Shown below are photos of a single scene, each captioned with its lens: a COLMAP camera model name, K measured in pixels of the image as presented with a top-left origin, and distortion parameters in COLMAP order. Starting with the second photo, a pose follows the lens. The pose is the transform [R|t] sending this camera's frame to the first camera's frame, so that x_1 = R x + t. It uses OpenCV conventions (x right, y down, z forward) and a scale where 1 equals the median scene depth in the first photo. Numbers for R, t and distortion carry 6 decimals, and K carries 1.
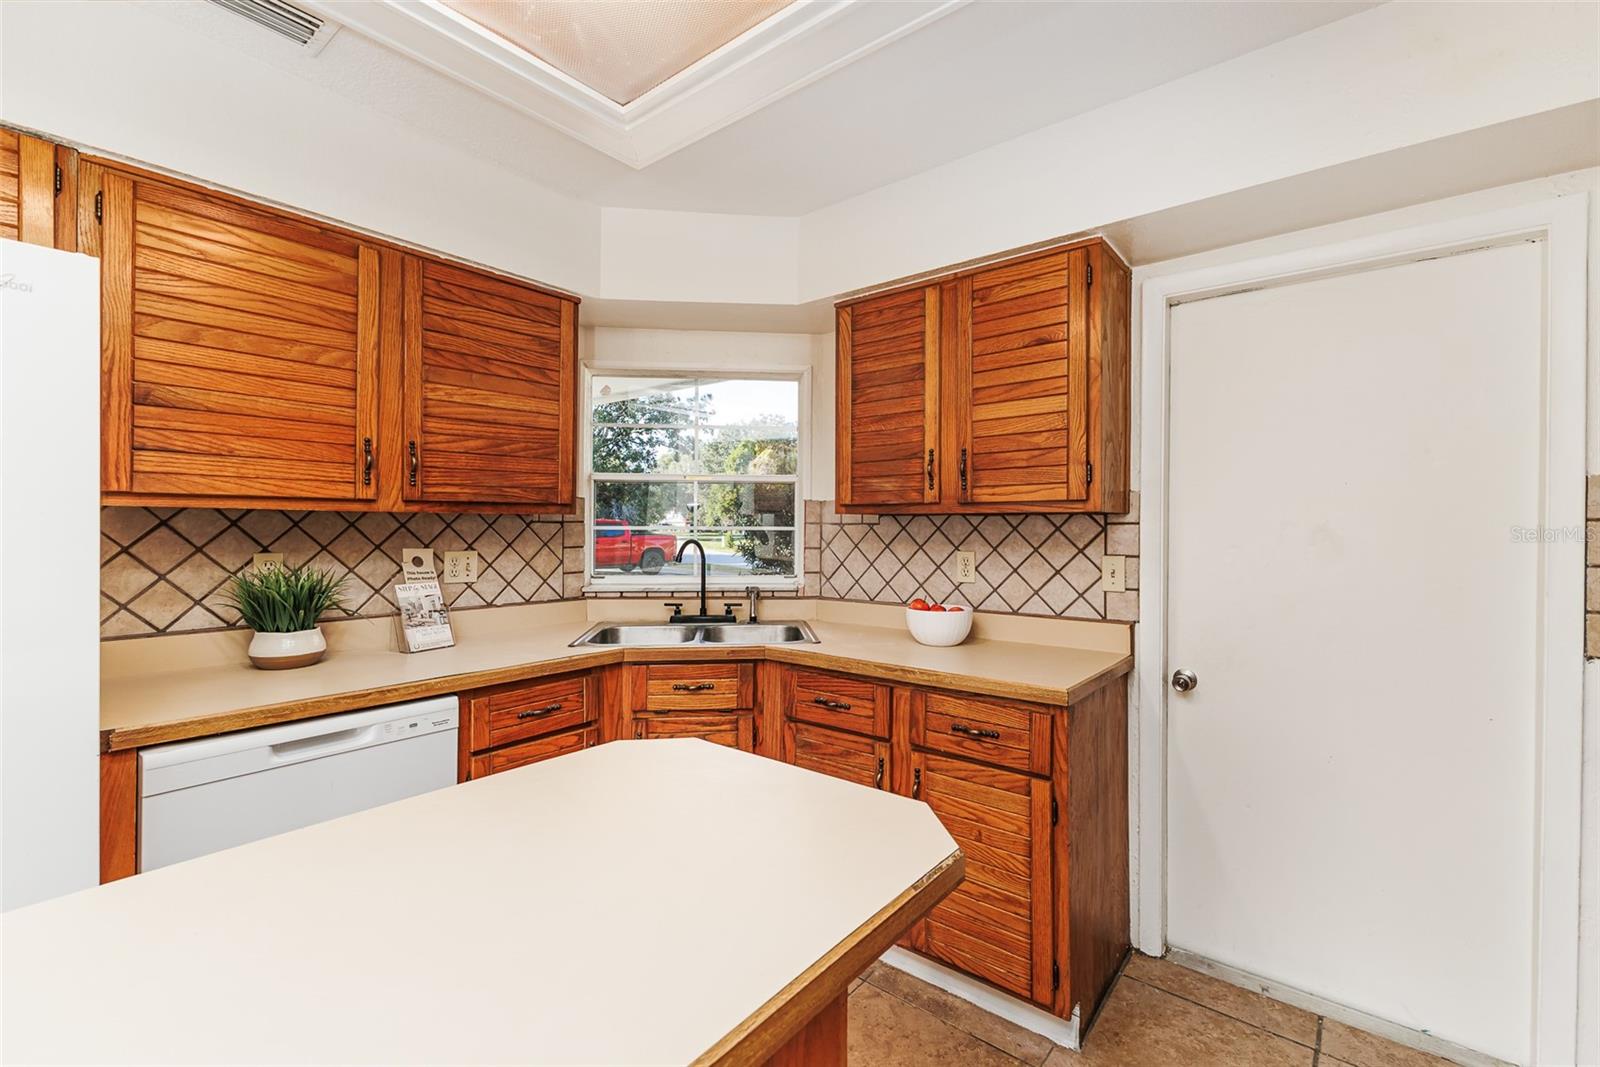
lens RADIAL K [[699.3, 0, 796.9], [0, 699.3, 528.9], [0, 0, 1]] dist [0.005362, -0.000936]
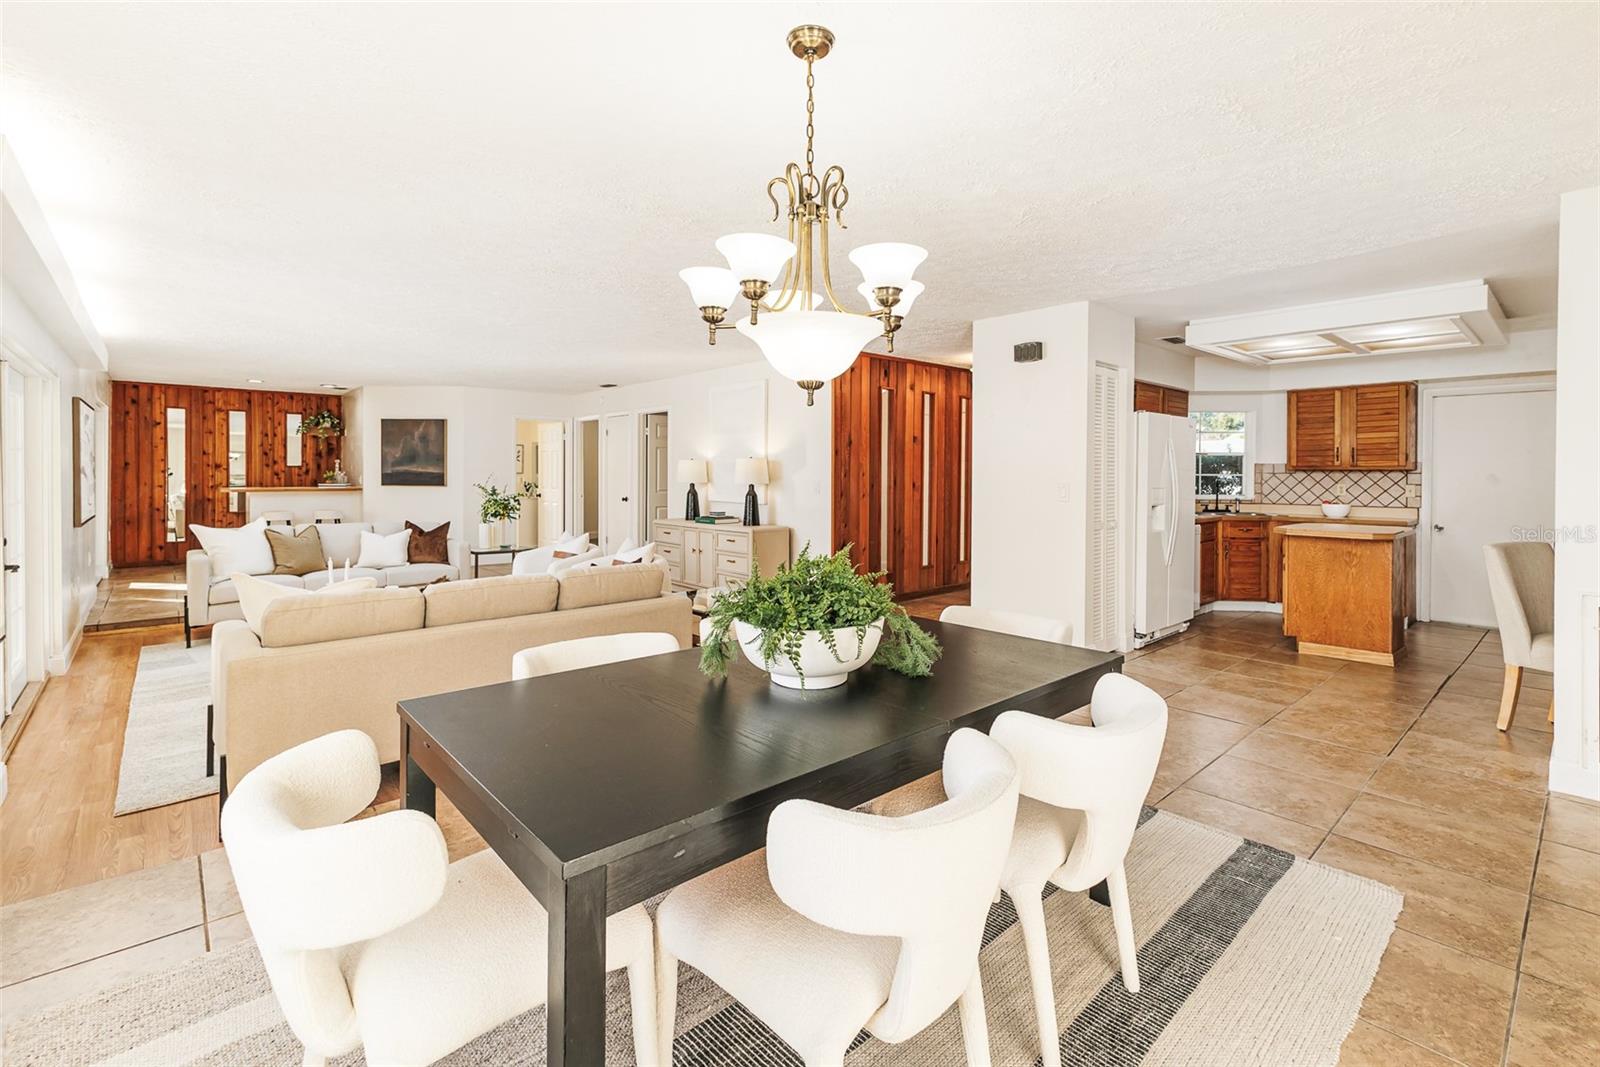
lens RADIAL K [[699.3, 0, 817.1], [0, 699.3, 481.9], [0, 0, 1]] dist [0.005362, -0.000936]
pose [[0.988238, 0.001598, -0.152918, -1.450878], [-0.000604, 0.999978, 0.006551, 0.009028], [0.152925, -0.006382, 0.988217, -2.125125]]
